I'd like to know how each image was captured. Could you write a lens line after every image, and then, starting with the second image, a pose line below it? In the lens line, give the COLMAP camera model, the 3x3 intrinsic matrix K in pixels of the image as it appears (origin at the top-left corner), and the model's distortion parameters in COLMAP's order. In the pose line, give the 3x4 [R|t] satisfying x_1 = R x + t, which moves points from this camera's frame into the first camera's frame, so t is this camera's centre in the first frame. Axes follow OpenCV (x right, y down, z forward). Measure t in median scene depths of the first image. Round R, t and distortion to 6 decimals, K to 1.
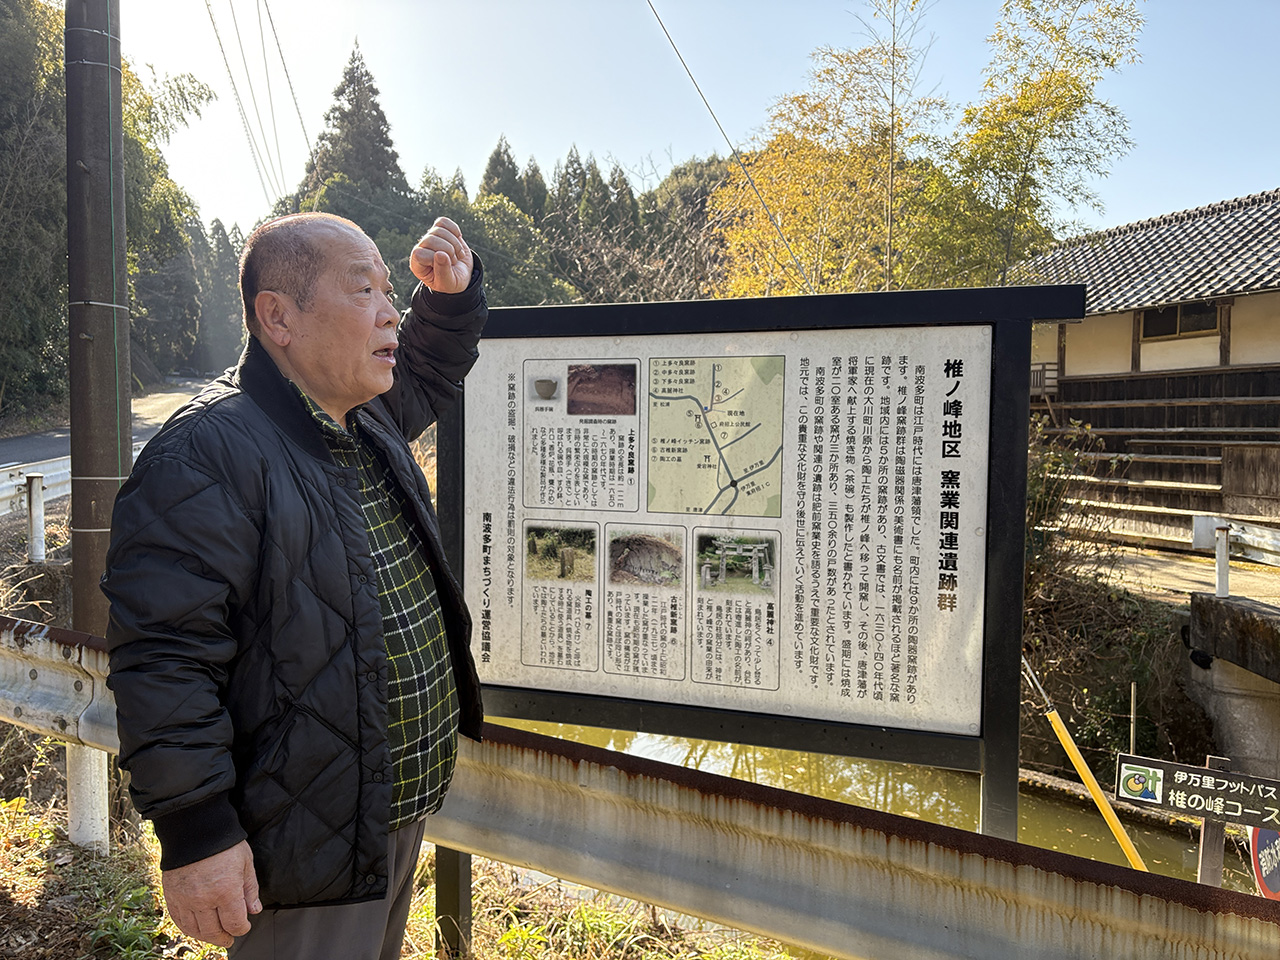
lens RADIAL K [[966.9, 0, 636.3], [0, 966.9, 481.8], [0, 0, 1]] dist [0.028221, -0.046008]
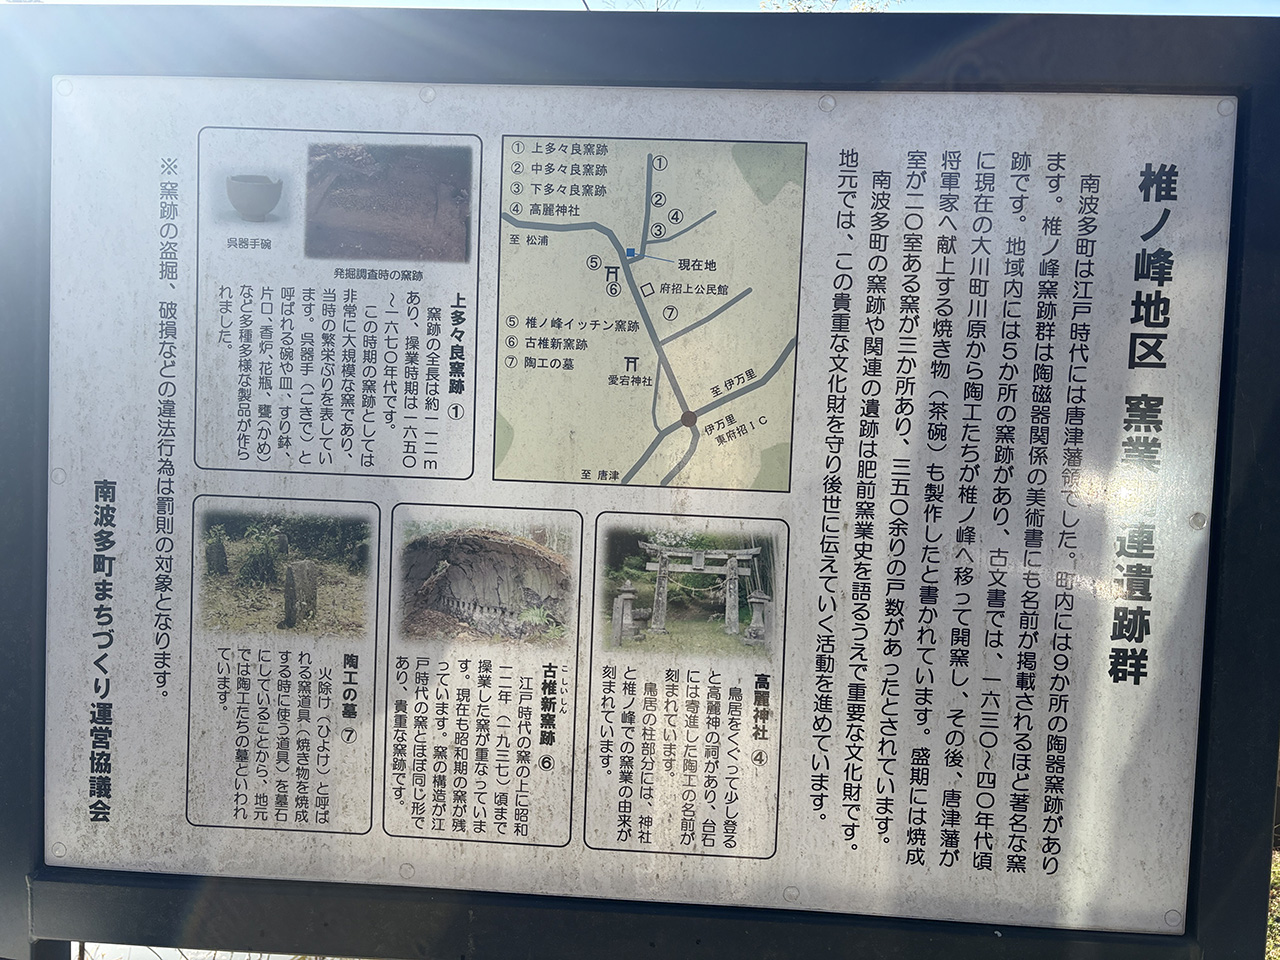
lens RADIAL K [[966.9, 0, 644.0], [0, 966.9, 476.2], [0, 0, 1]] dist [0.028221, -0.046008]
pose [[0.959263, 0.012027, 0.282260, -0.049258], [-0.011822, 0.999927, -0.002430, 0.030673], [-0.282269, -0.001006, 0.959335, 0.558184]]
